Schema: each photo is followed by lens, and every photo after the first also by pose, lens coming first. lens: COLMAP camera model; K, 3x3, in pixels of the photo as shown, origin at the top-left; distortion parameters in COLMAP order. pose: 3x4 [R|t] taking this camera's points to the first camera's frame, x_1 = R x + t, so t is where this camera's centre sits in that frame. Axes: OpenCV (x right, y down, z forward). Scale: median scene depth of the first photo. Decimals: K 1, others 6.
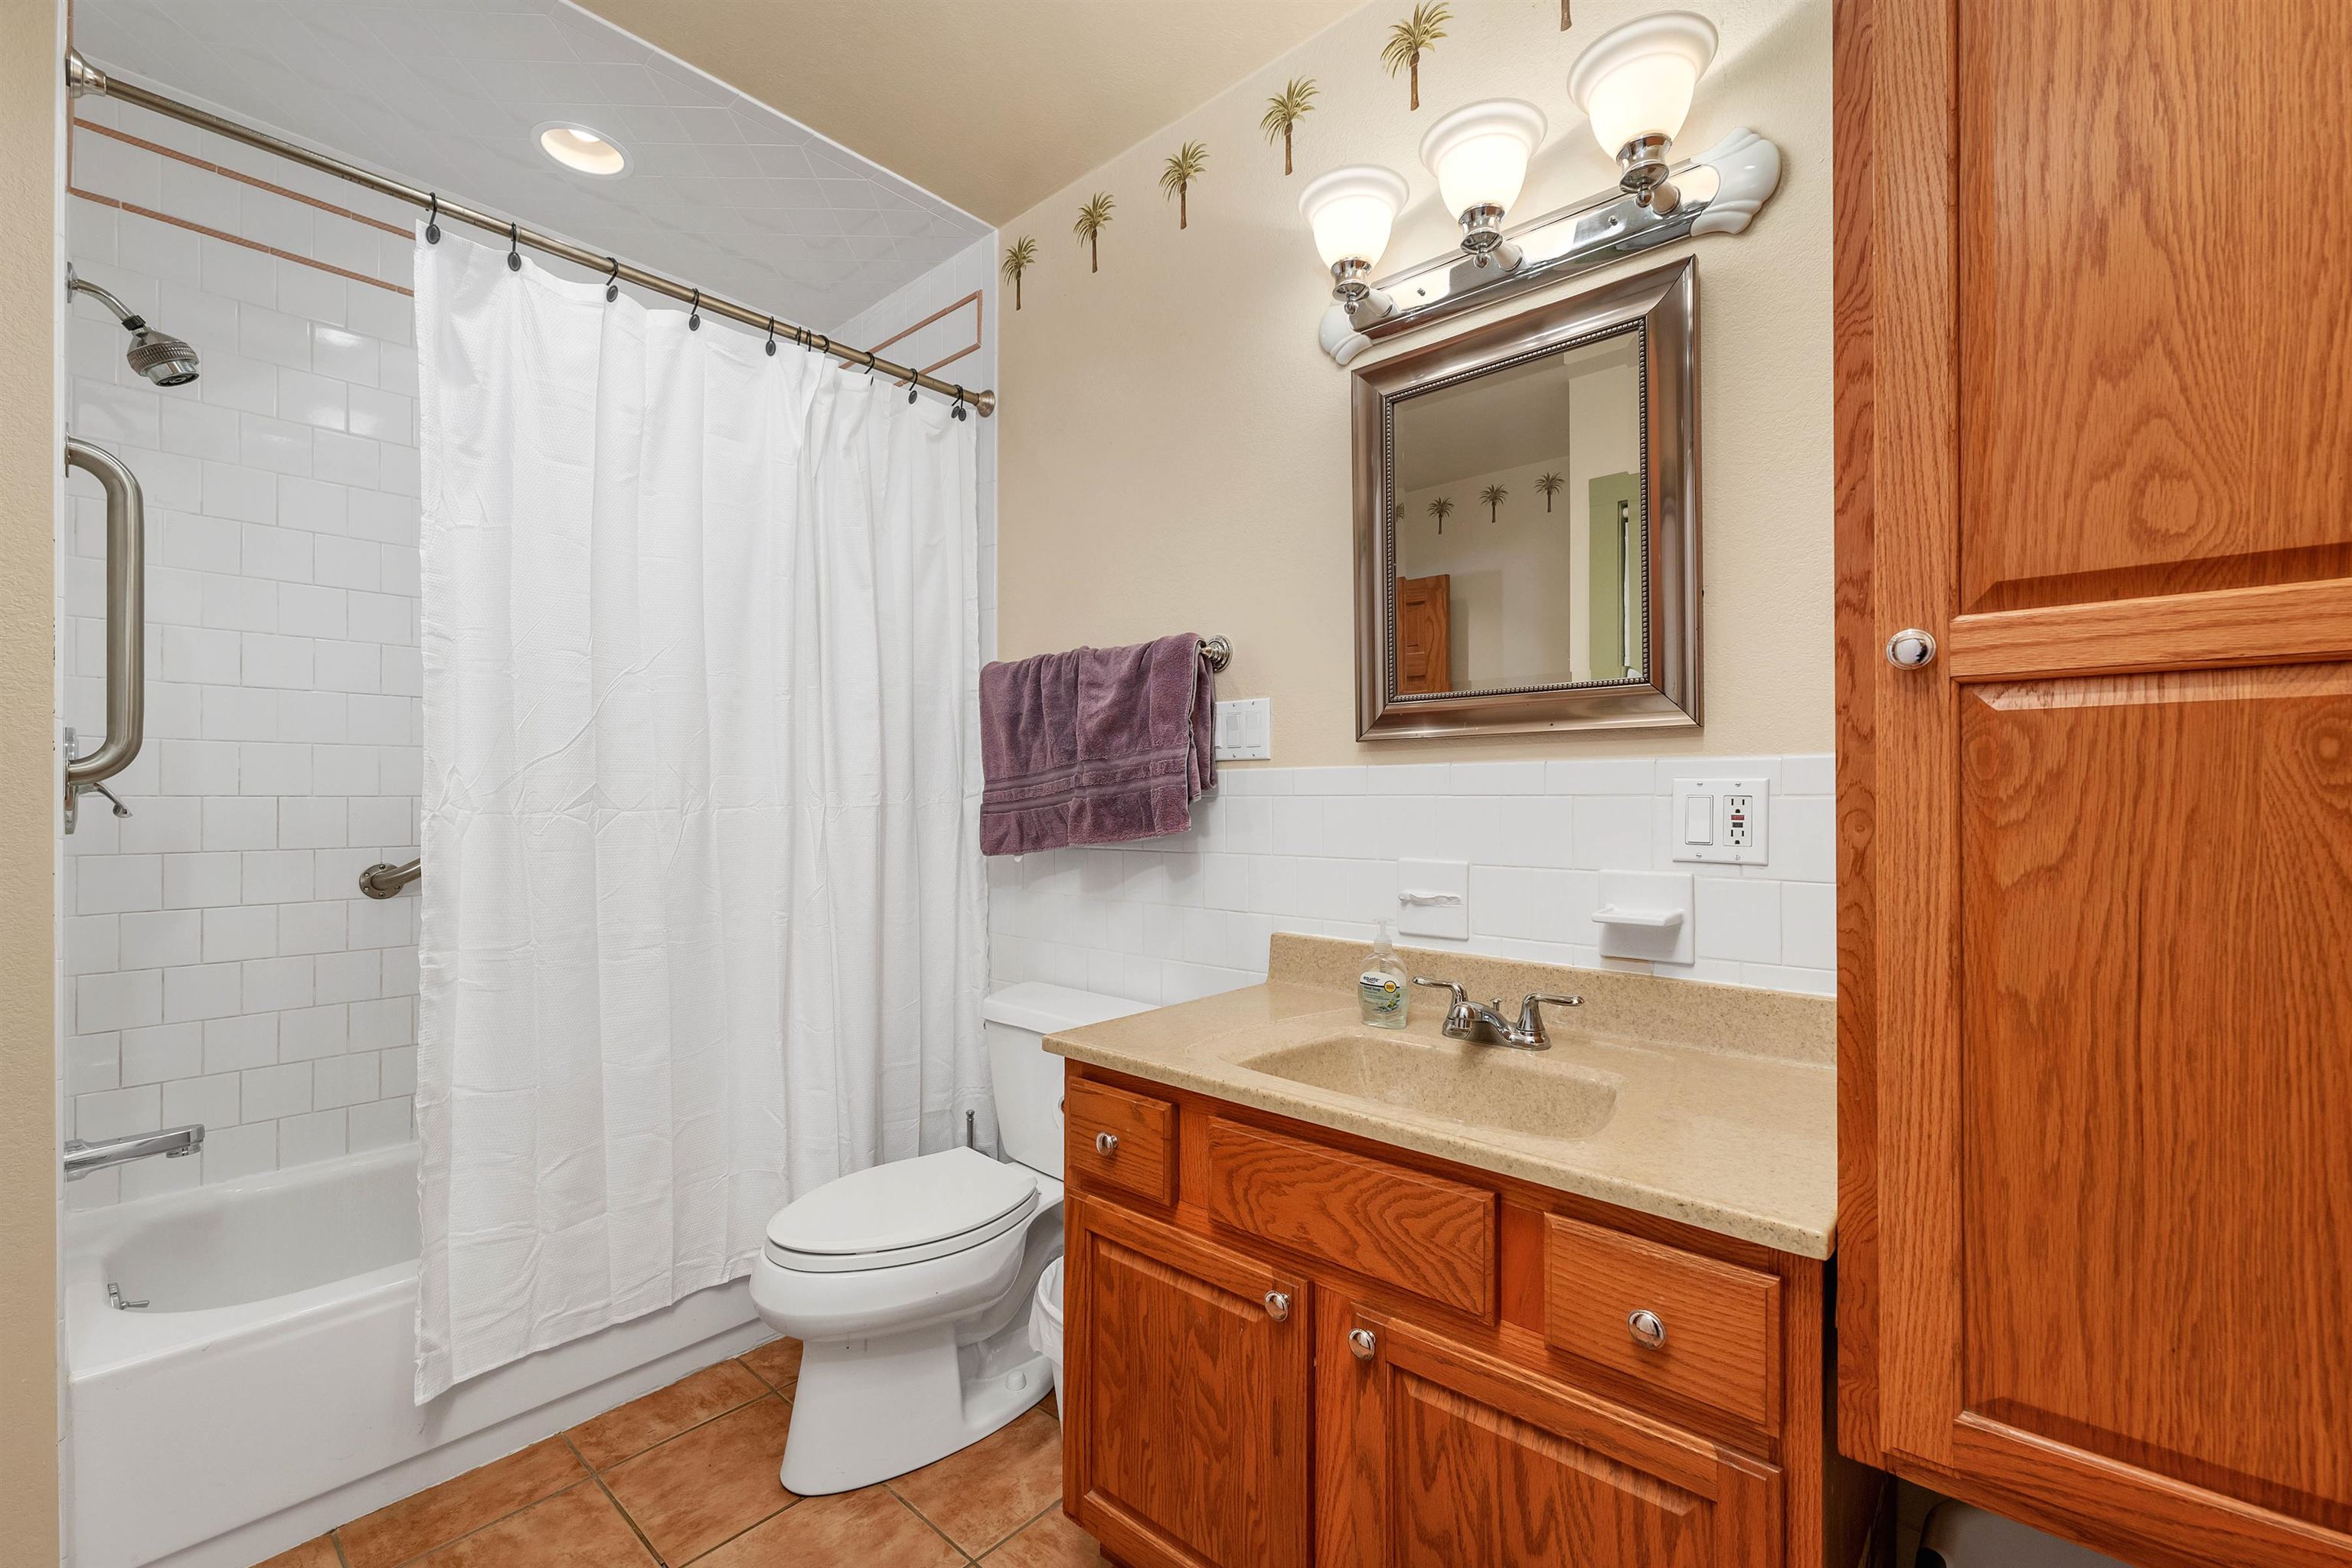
lens RADIAL K [[982.1, 0, 1180.0], [0, 982.1, 787.1], [0, 0, 1]] dist [0.002476, 0.000261]
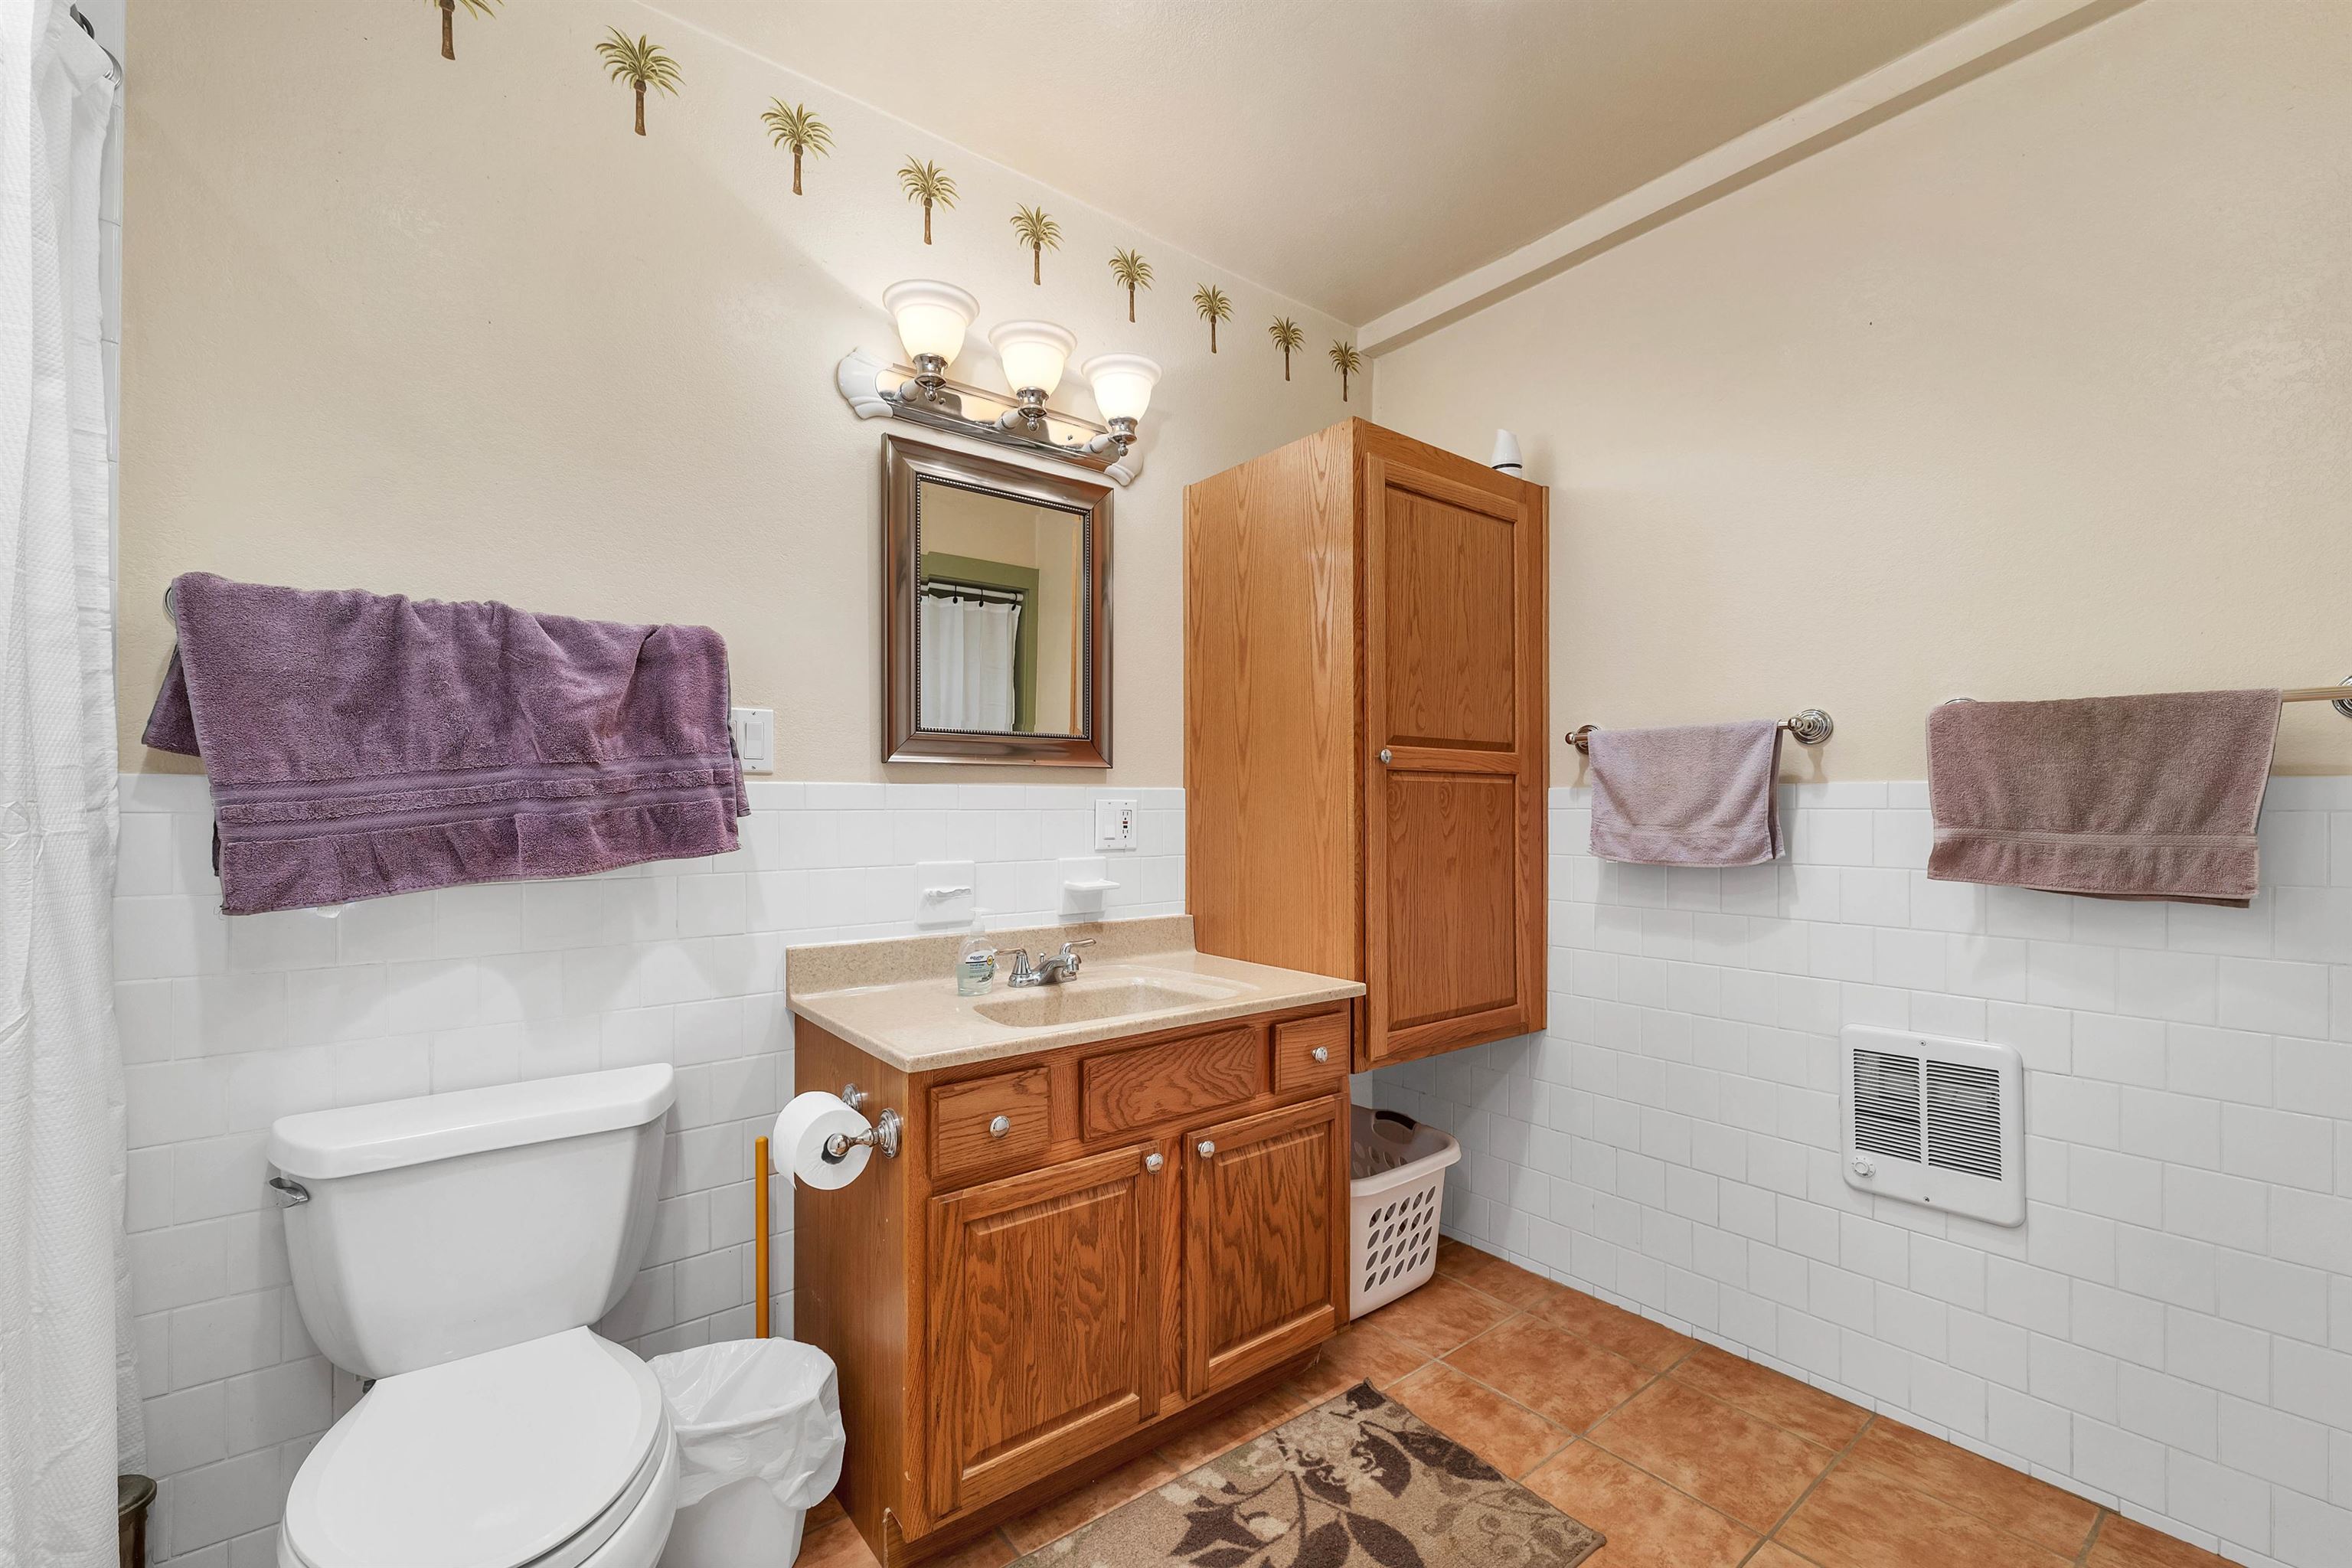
lens RADIAL K [[982.1, 0, 1180.0], [0, 982.1, 787.1], [0, 0, 1]] dist [0.002476, 0.000261]
pose [[0.175742, 0.020379, 0.984225, -1.131140], [-0.010206, 0.999770, -0.018879, 0.000770], [-0.984383, -0.006727, 0.175909, 0.606841]]
